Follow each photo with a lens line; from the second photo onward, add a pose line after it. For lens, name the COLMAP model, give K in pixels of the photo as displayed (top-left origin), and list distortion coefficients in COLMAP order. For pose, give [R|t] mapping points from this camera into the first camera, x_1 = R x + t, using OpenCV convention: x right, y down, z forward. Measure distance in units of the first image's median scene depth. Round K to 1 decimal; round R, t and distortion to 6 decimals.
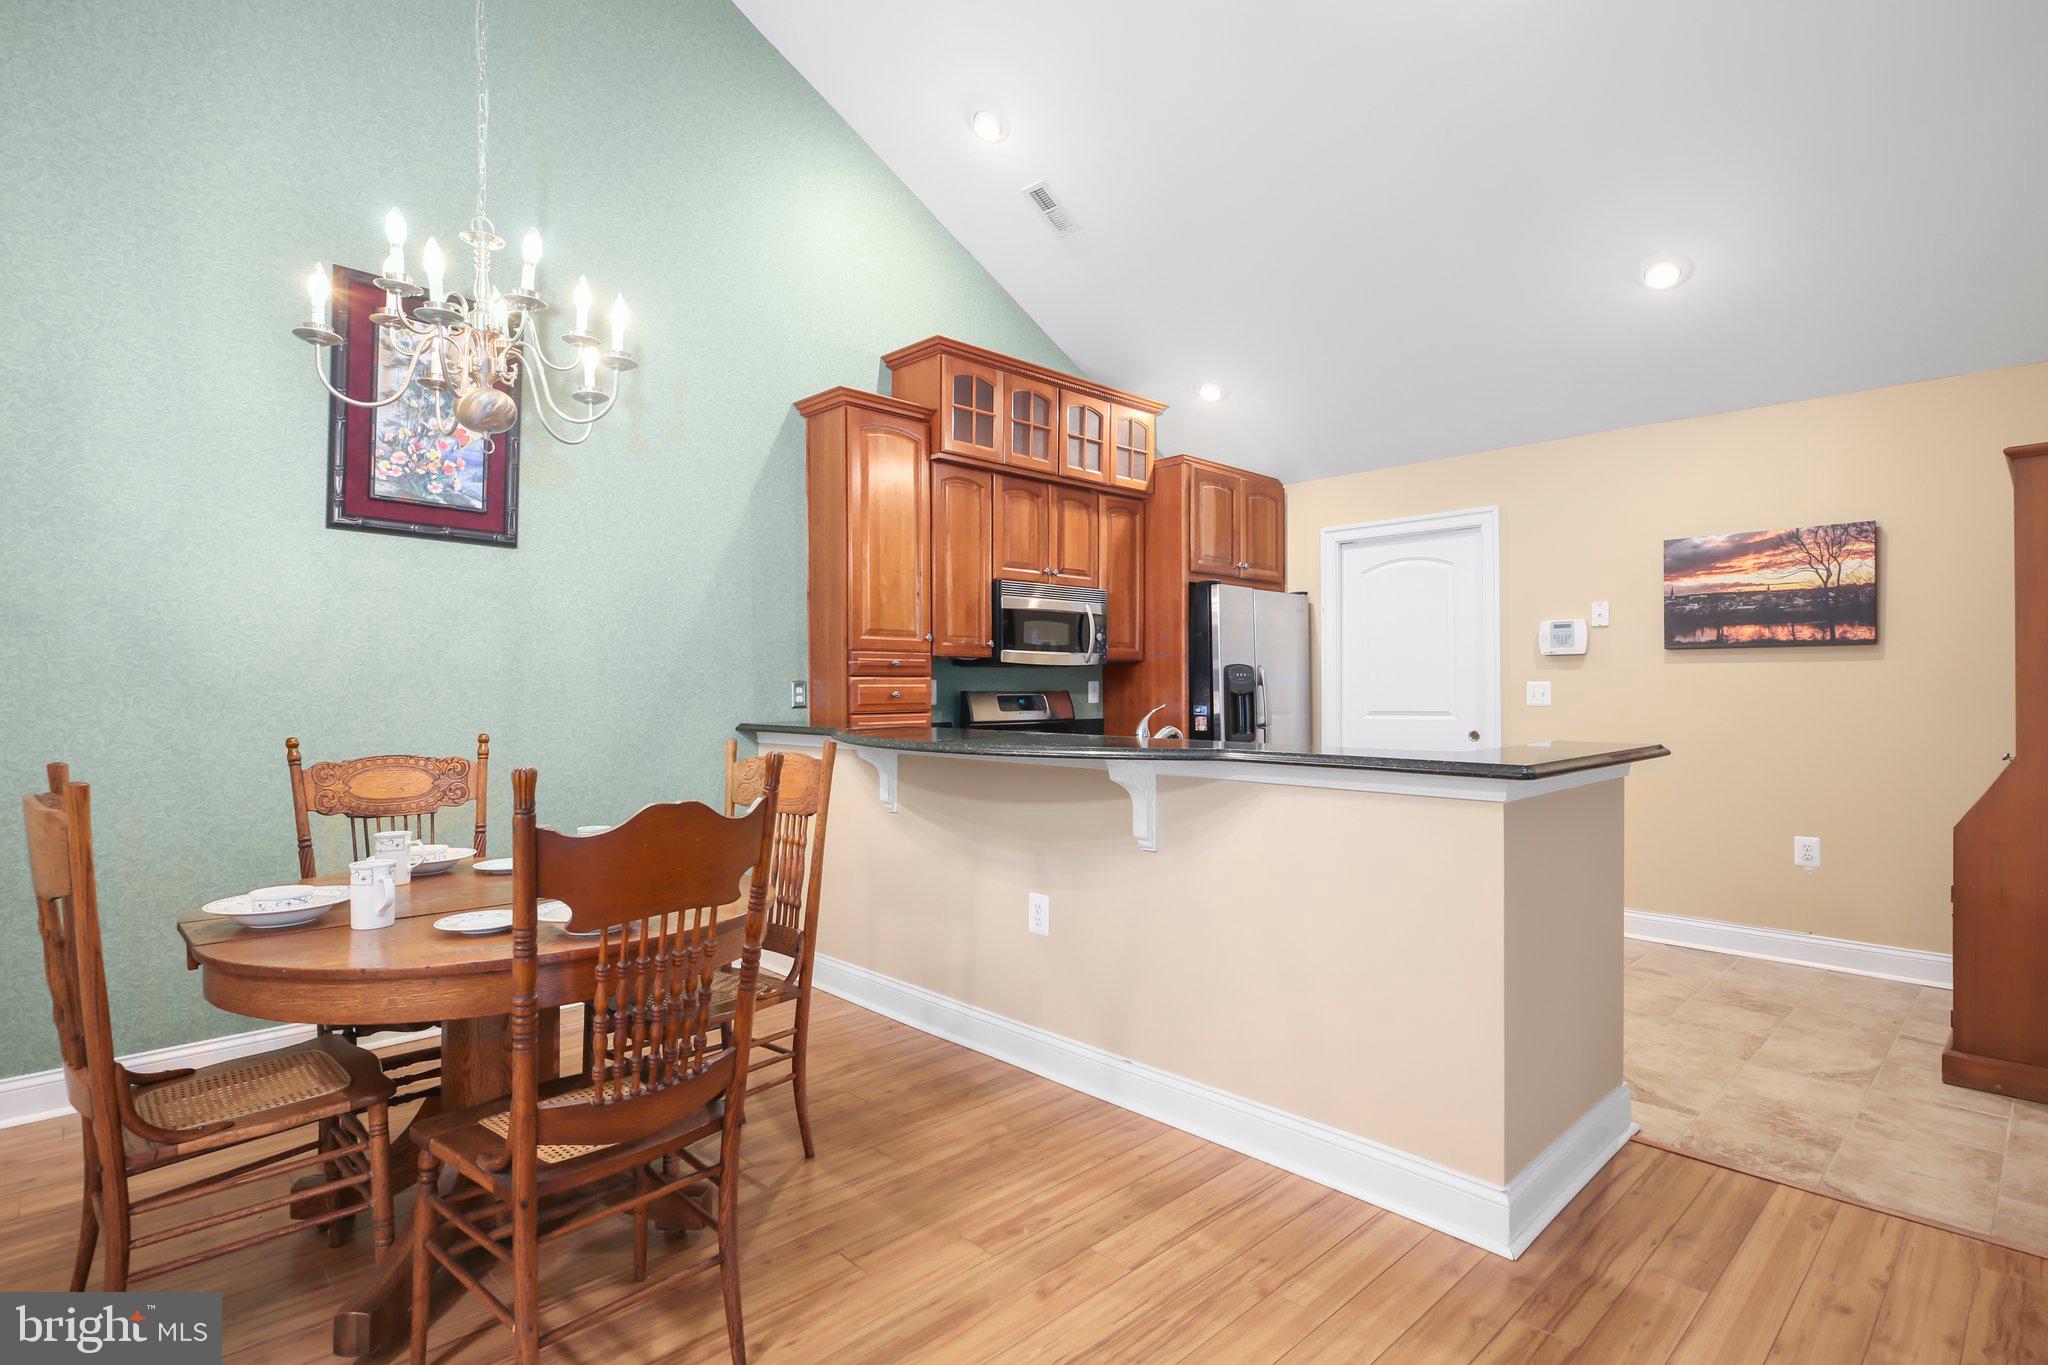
lens RADIAL K [[1009.1, 0, 1033.2], [0, 1009.1, 685.8], [0, 0, 1]] dist [0.000380, 0.000206]
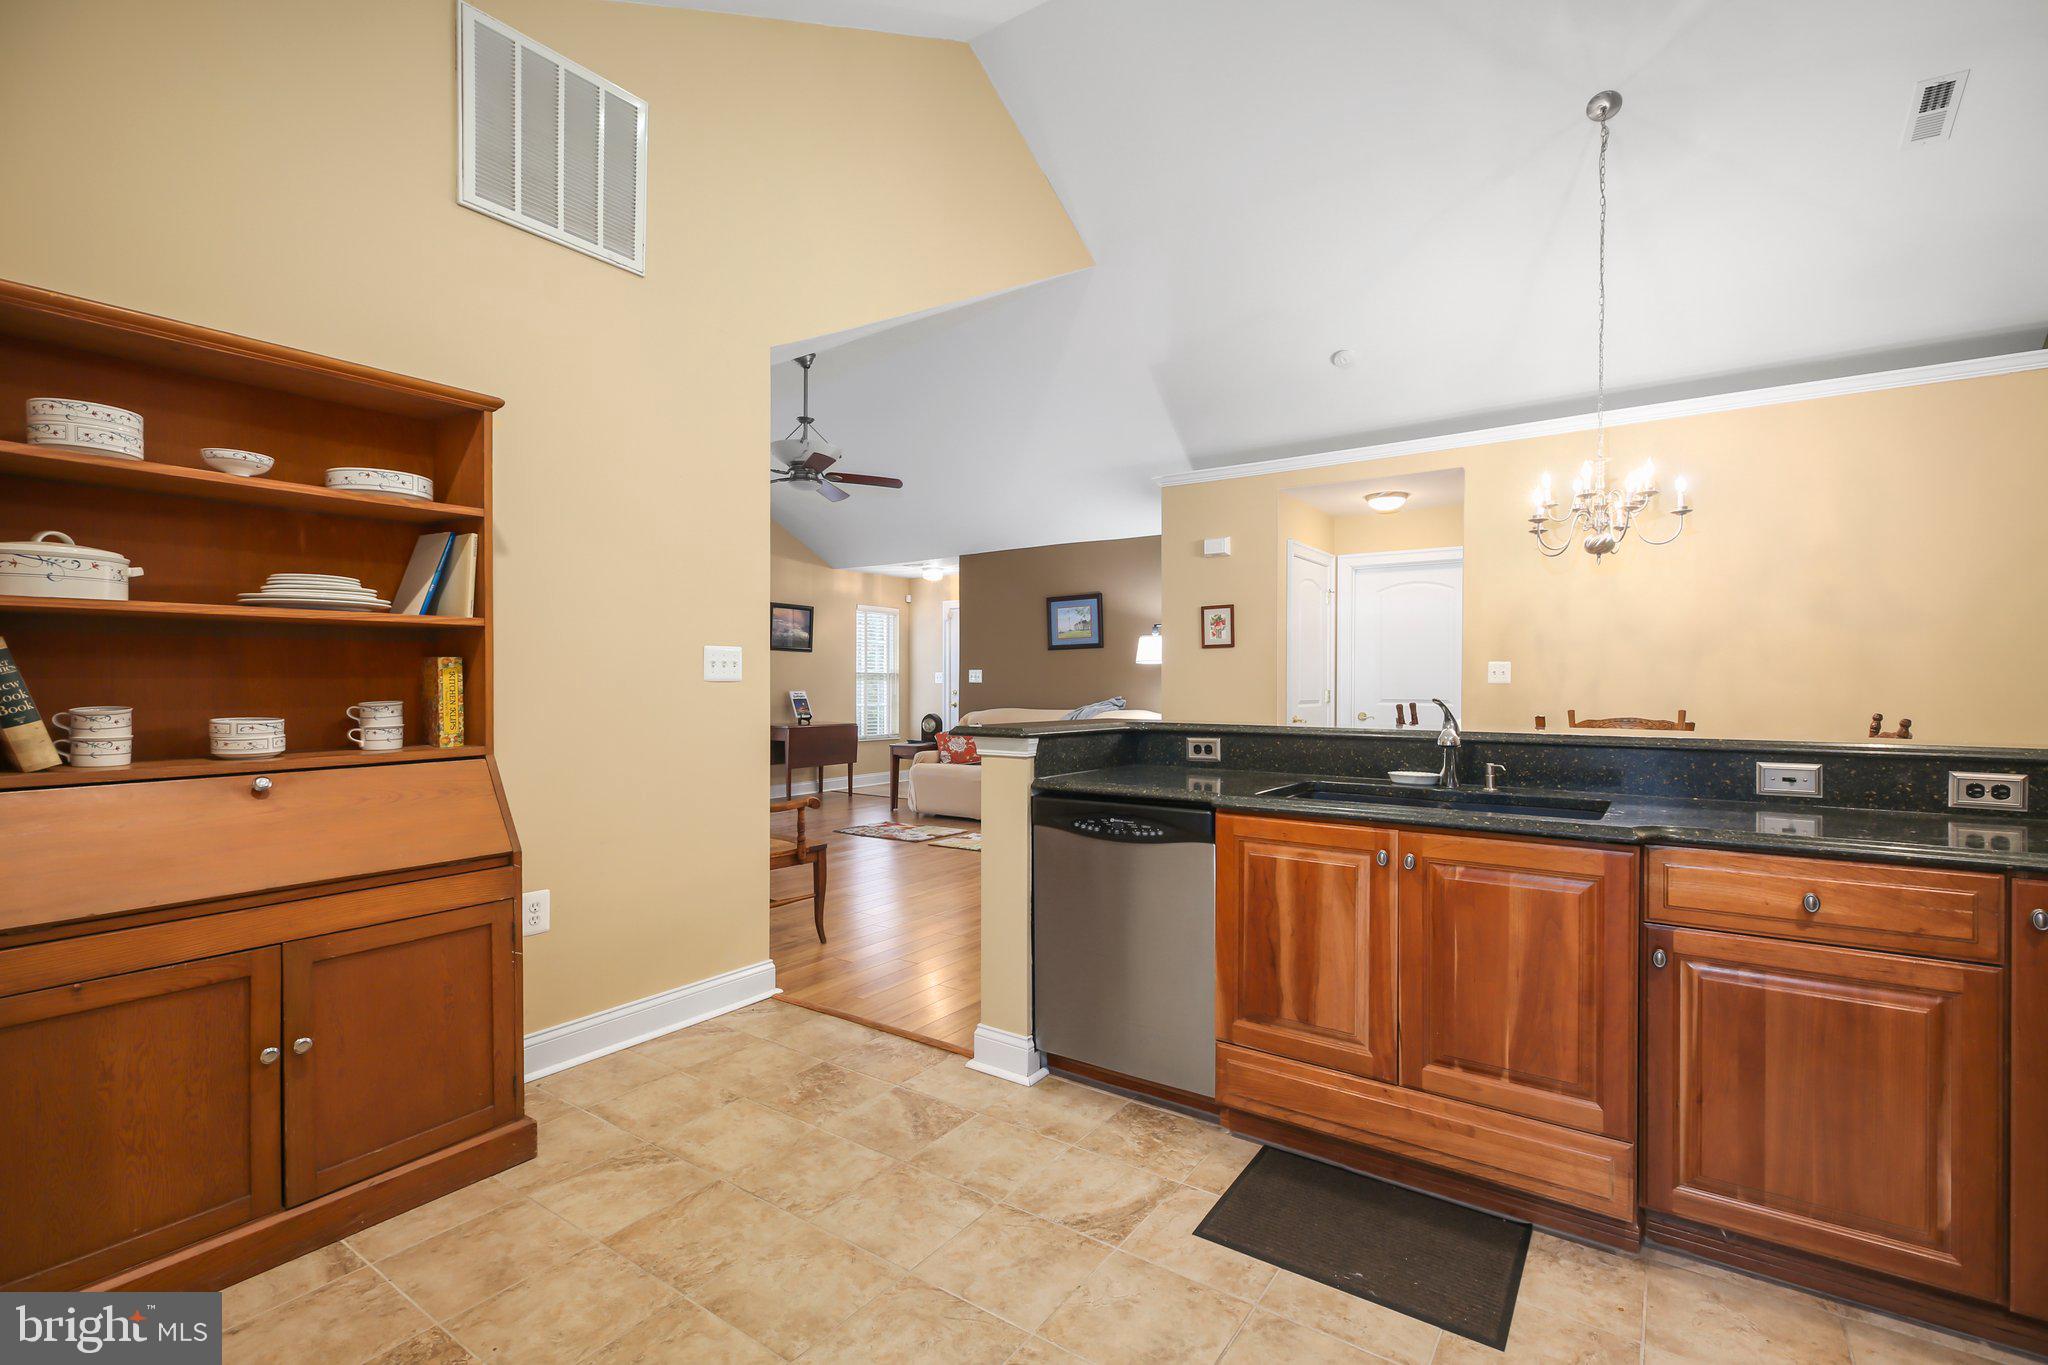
lens RADIAL K [[921.8, 0, 1035.2], [0, 921.8, 685.8], [0, 0, 1]] dist [0.009617, -0.000987]
pose [[-0.981058, -0.001714, -0.193705, 0.421547], [-0.002689, 0.999985, 0.004770, 0.003544], [0.193694, 0.005201, -0.981048, 1.177509]]
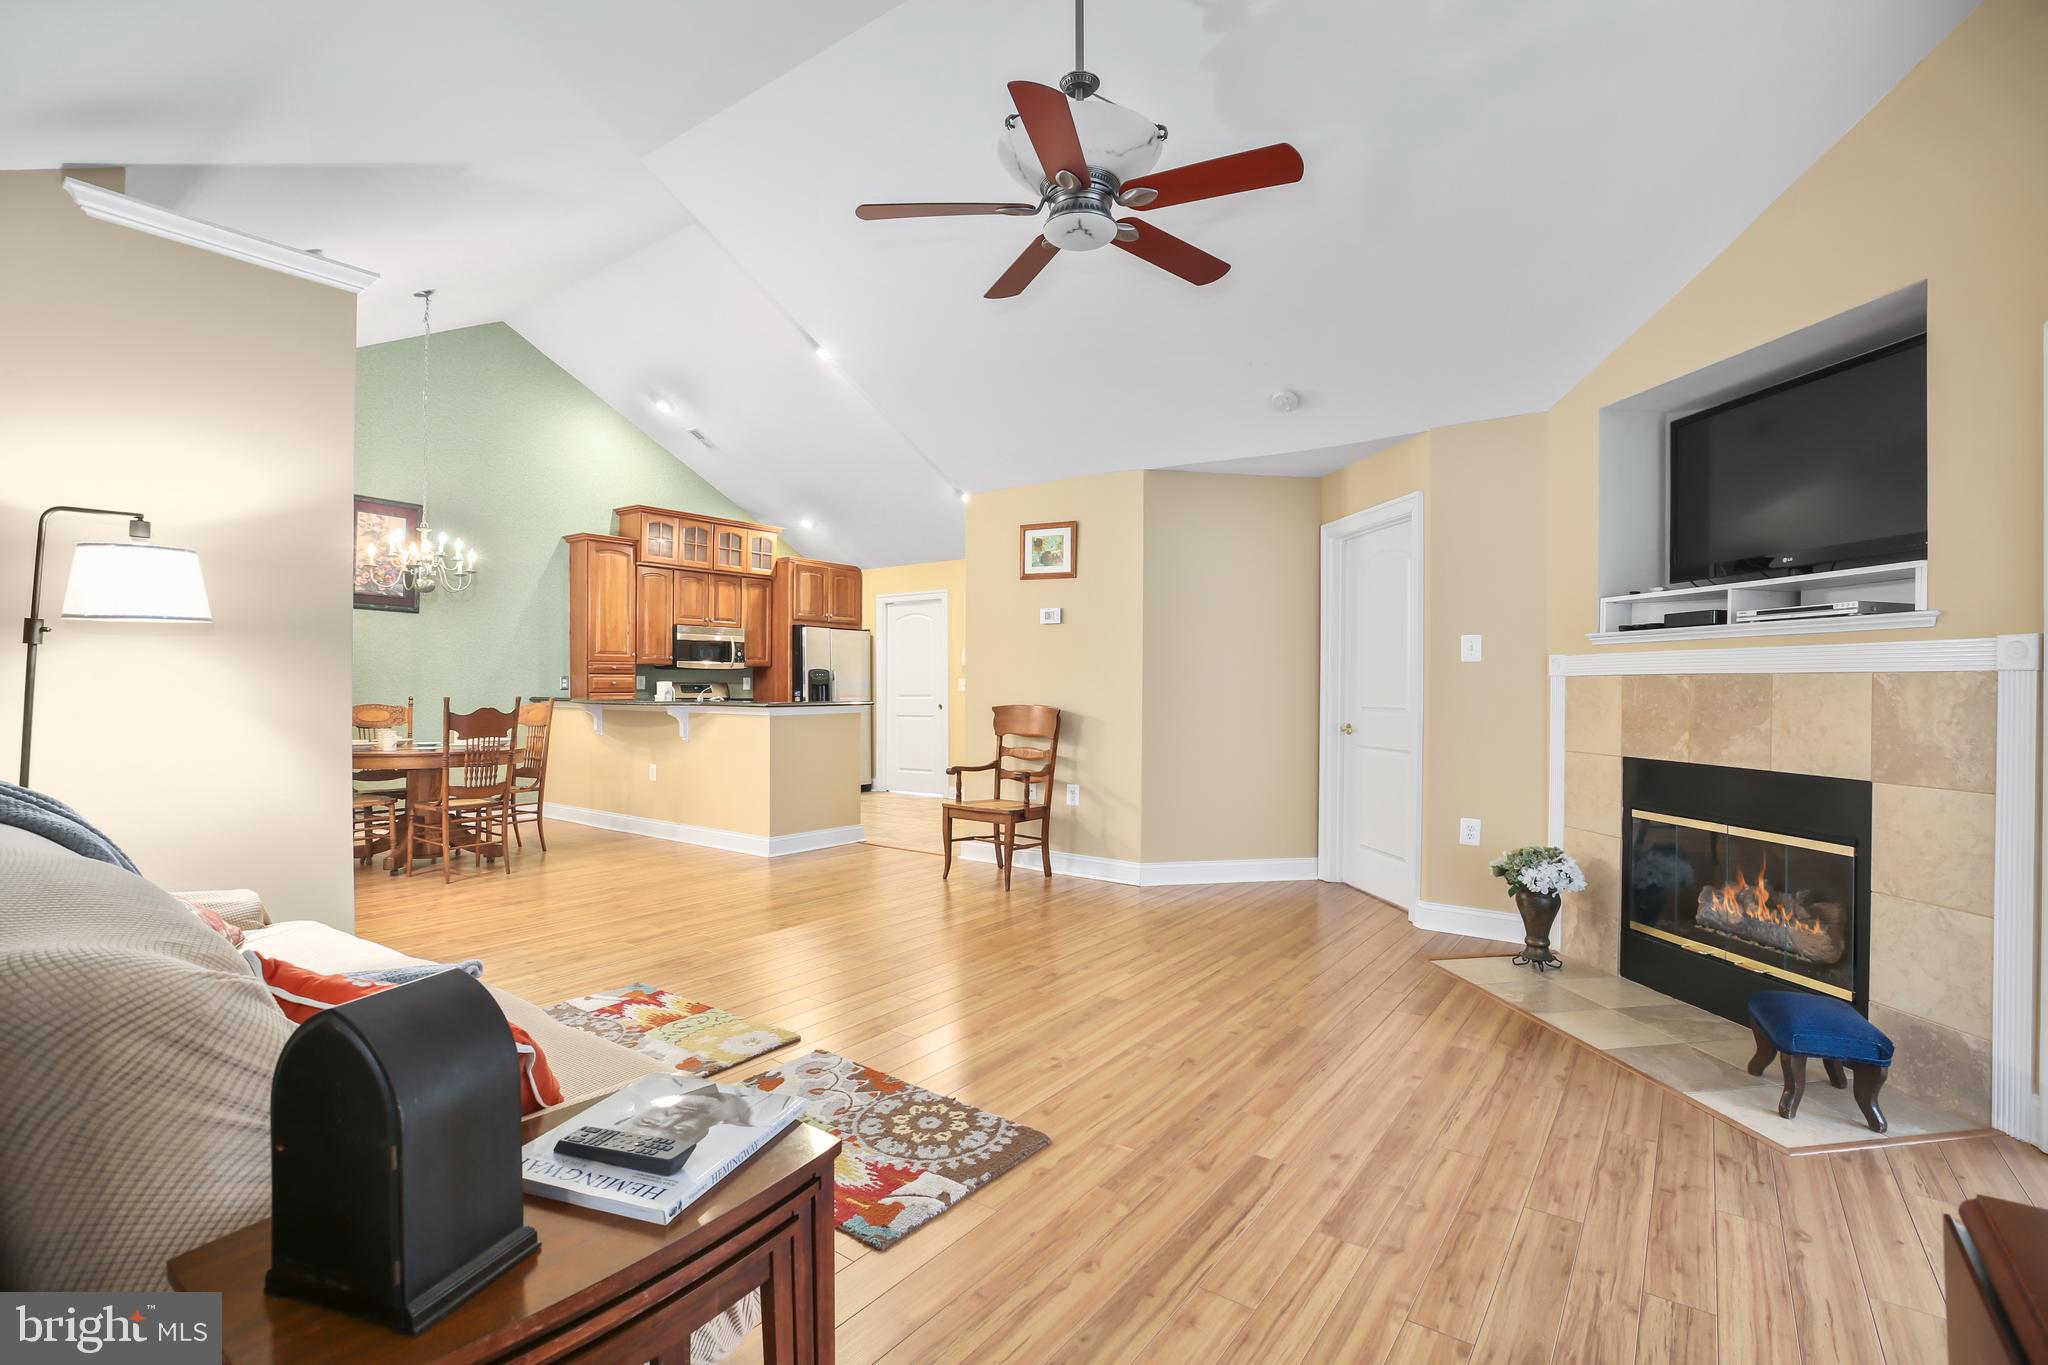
lens RADIAL K [[930.0, 0, 1036.2], [0, 930.0, 687.3], [0, 0, 1]] dist [-0.034957, 0.000669]
pose [[0.985245, 0.004928, 0.171078, 0.360289], [-0.005457, 0.999982, 0.002622, 0.006859], [-0.171062, -0.003517, 0.985254, -0.913189]]
